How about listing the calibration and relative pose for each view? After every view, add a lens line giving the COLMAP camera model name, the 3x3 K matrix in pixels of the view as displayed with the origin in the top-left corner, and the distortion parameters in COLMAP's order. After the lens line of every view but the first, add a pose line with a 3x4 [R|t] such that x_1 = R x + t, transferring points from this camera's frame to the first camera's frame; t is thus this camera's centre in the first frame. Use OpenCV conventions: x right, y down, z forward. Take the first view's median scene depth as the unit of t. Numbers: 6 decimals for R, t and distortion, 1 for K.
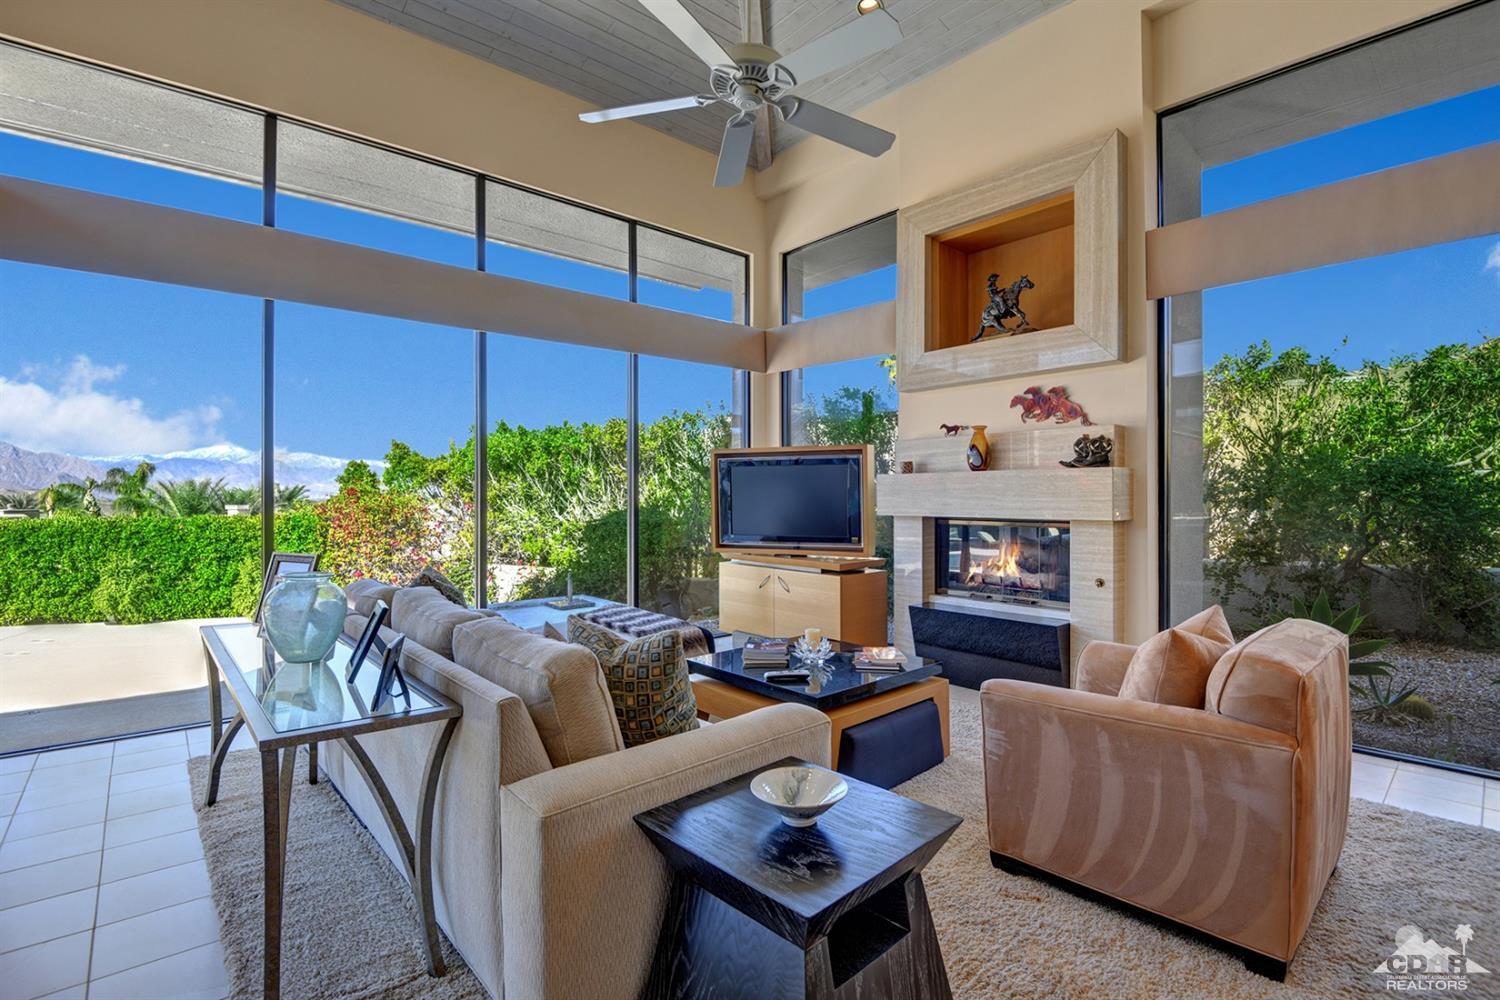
lens RADIAL K [[703.2, 0, 743.3], [0, 703.2, 501.2], [0, 0, 1]] dist [-0.003303, -0.007810]
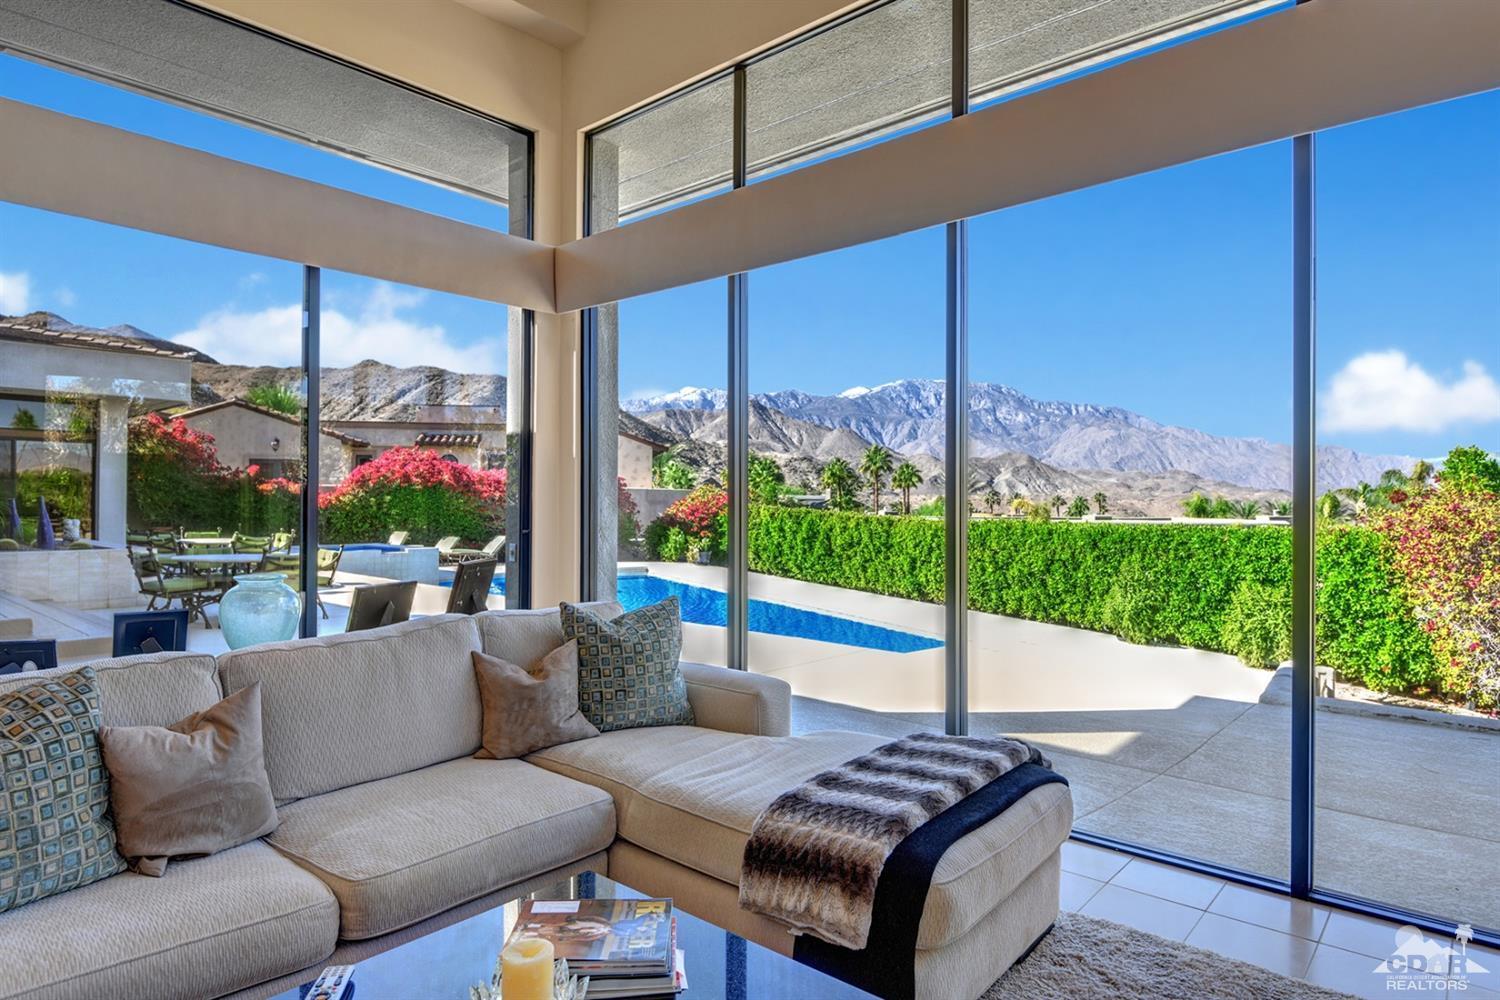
lens RADIAL K [[872.9, 0, 752.2], [0, 872.9, 503.4], [0, 0, 1]] dist [-0.000613, -0.000286]
pose [[0.137346, 0.005070, -0.990510, 0.312987], [-0.011729, 0.999925, 0.003491, -0.005655], [0.990454, 0.011139, 0.137395, 0.639879]]
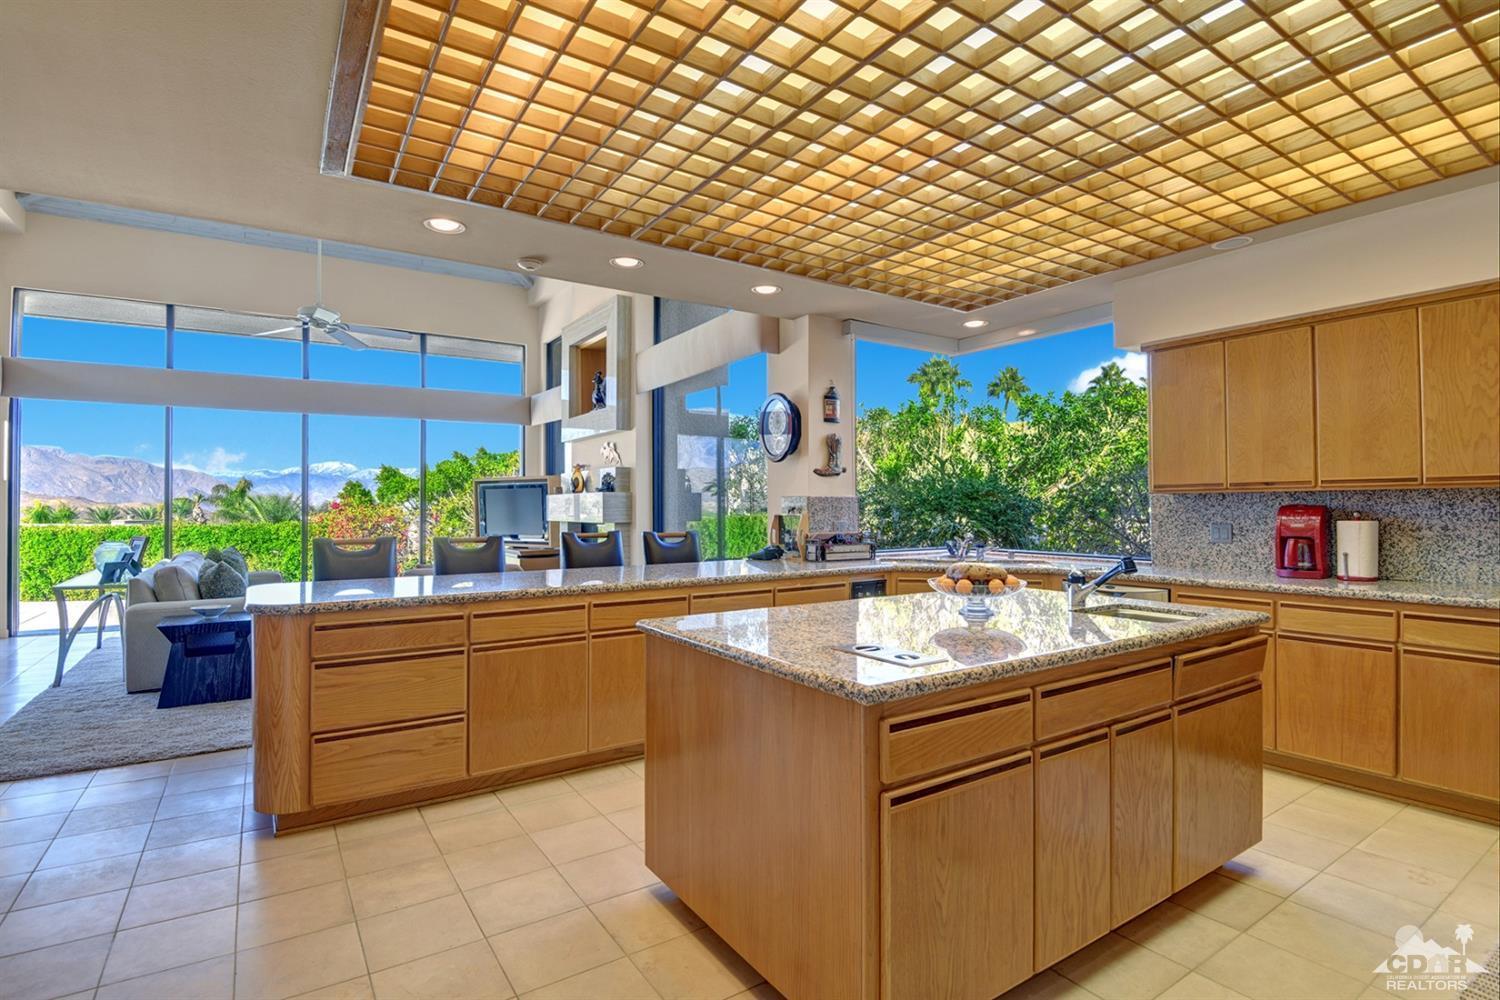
lens RADIAL K [[703.2, 0, 762.3], [0, 703.2, 502.6], [0, 0, 1]] dist [-0.003303, -0.007810]
pose [[0.995350, -0.001767, -0.096306, 0.781946], [0.000377, 0.999895, -0.014457, 0.001988], [0.096321, 0.014353, 0.995247, -0.504496]]
